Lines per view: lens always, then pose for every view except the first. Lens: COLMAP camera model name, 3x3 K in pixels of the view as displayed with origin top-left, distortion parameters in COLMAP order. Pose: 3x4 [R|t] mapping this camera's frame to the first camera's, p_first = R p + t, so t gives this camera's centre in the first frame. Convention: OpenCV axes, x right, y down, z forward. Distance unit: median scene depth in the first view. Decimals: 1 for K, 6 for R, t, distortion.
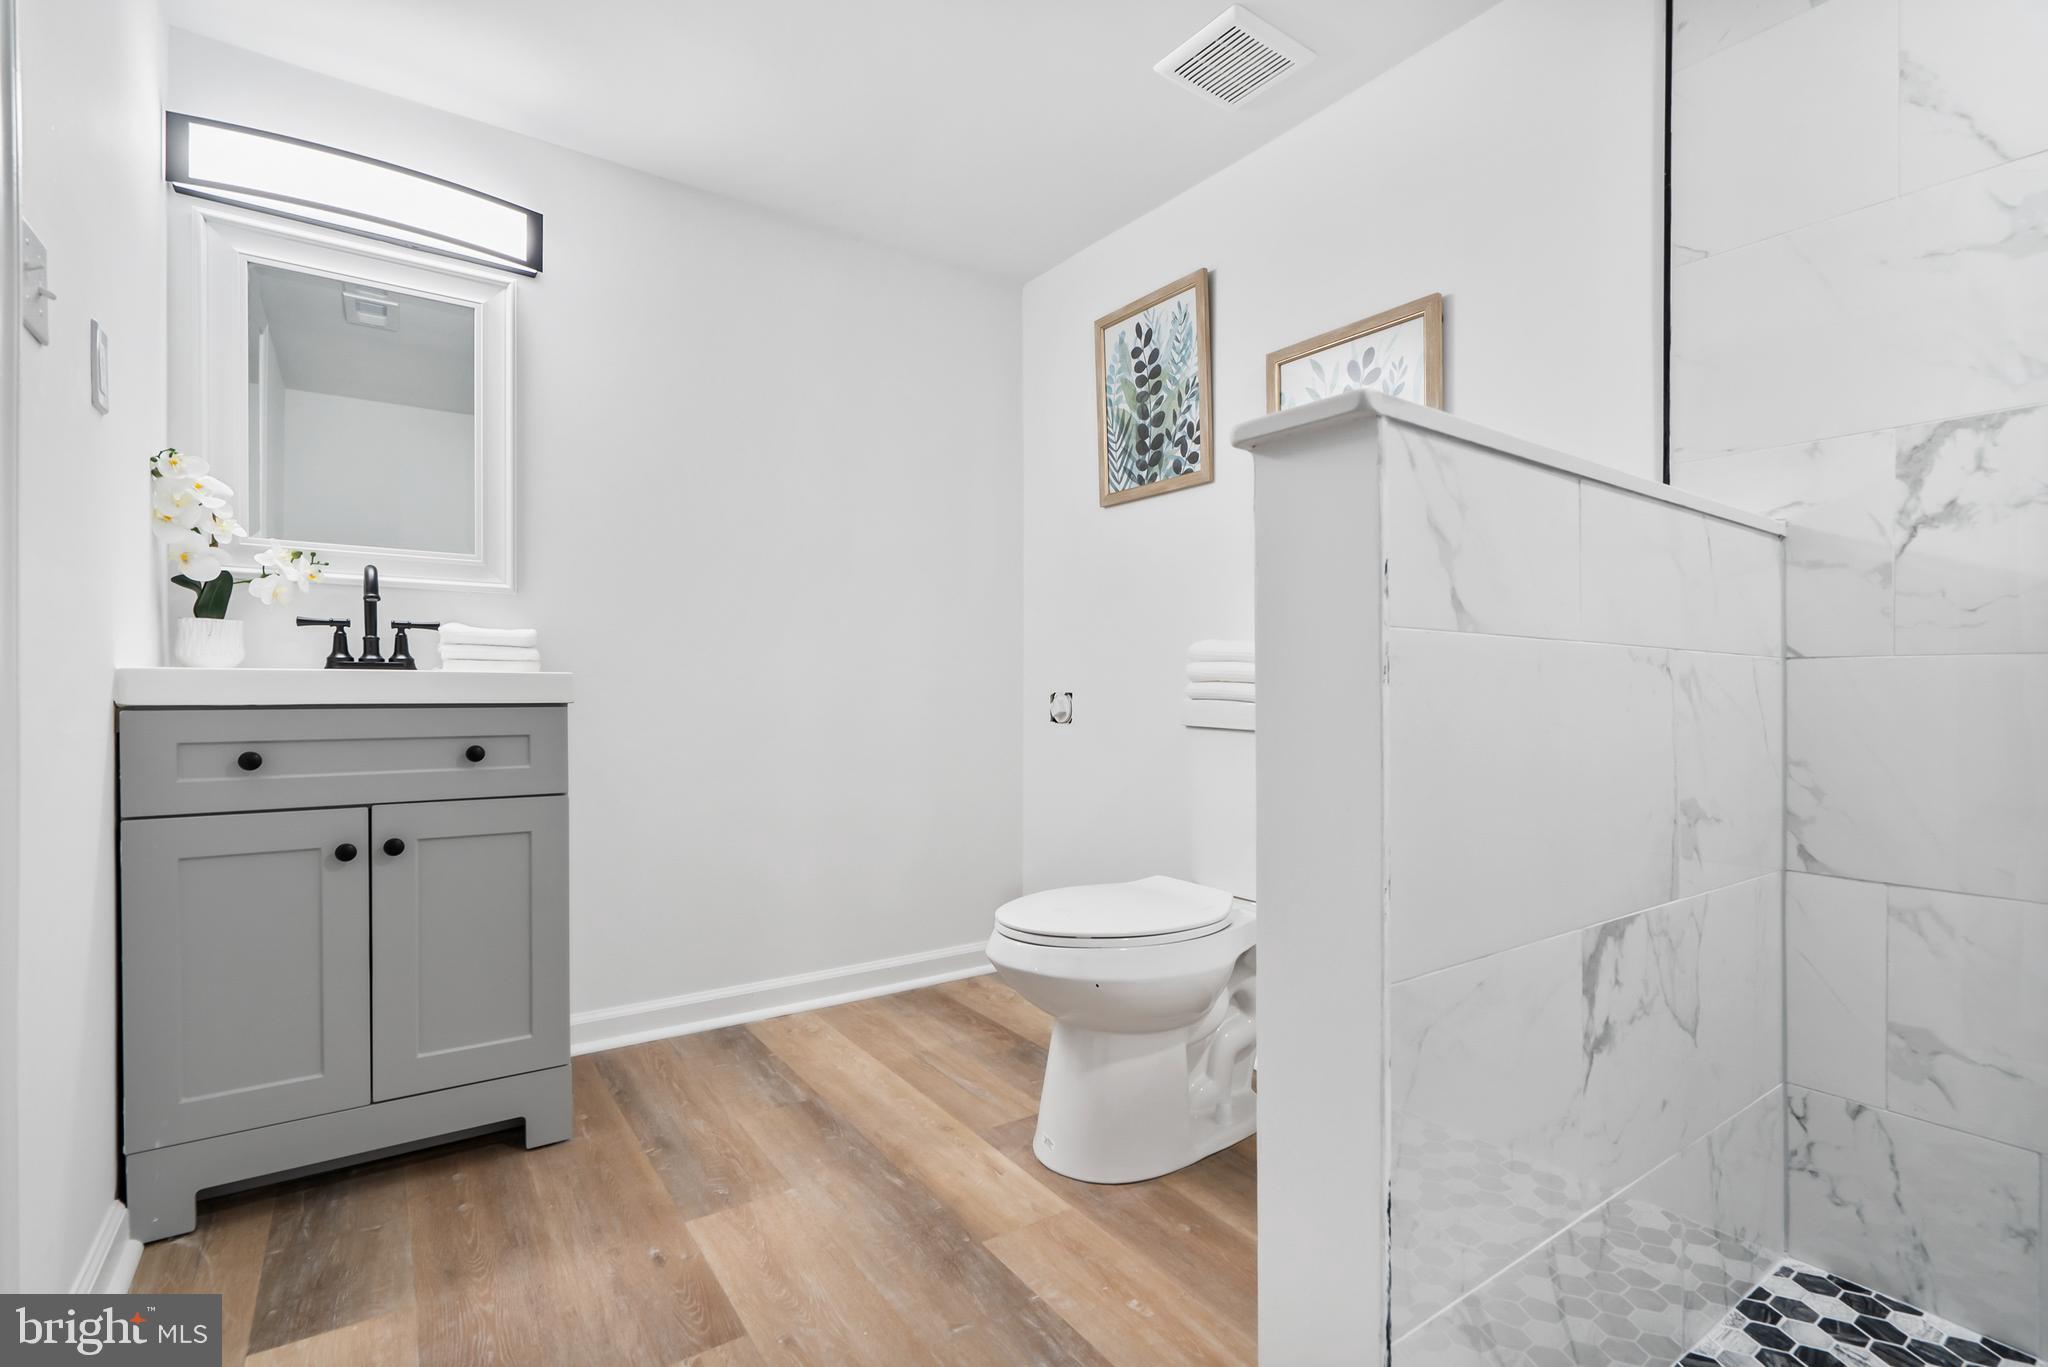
lens RADIAL K [[944.0, 0, 1031.4], [0, 944.0, 693.3], [0, 0, 1]] dist [-0.000890, 0.001057]
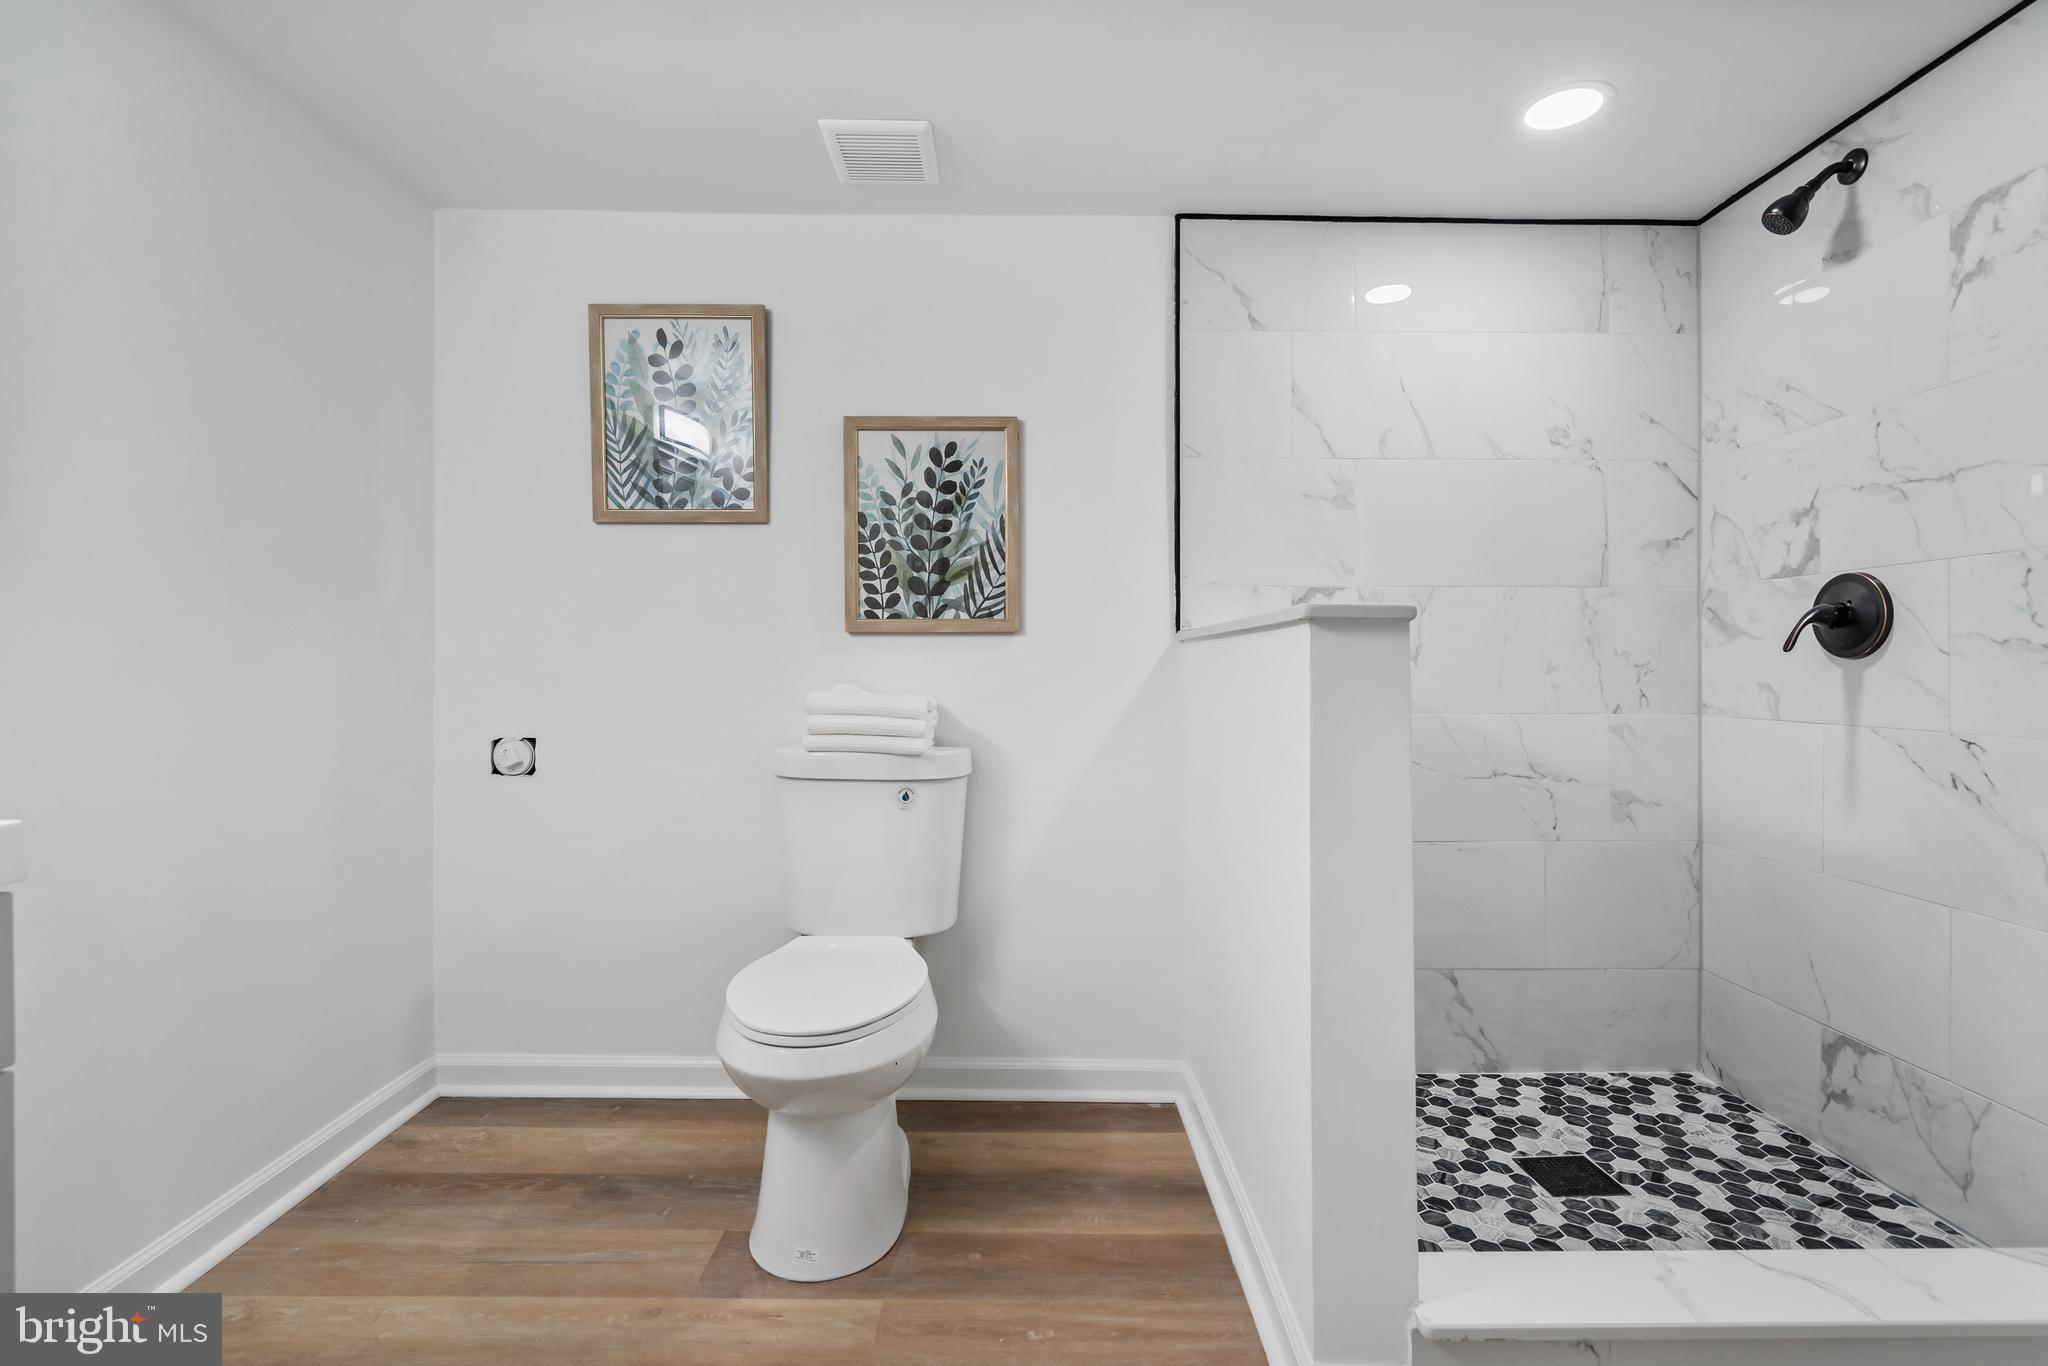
lens RADIAL K [[928.6, 0, 1024.0], [0, 928.6, 658.4], [0, 0, 1]] dist [-0.002264, -0.000154]
pose [[0.572536, -0.004575, 0.819867, -0.437838], [0.005267, 0.999984, 0.001903, -0.080551], [-0.819863, 0.003229, 0.572551, 0.217810]]
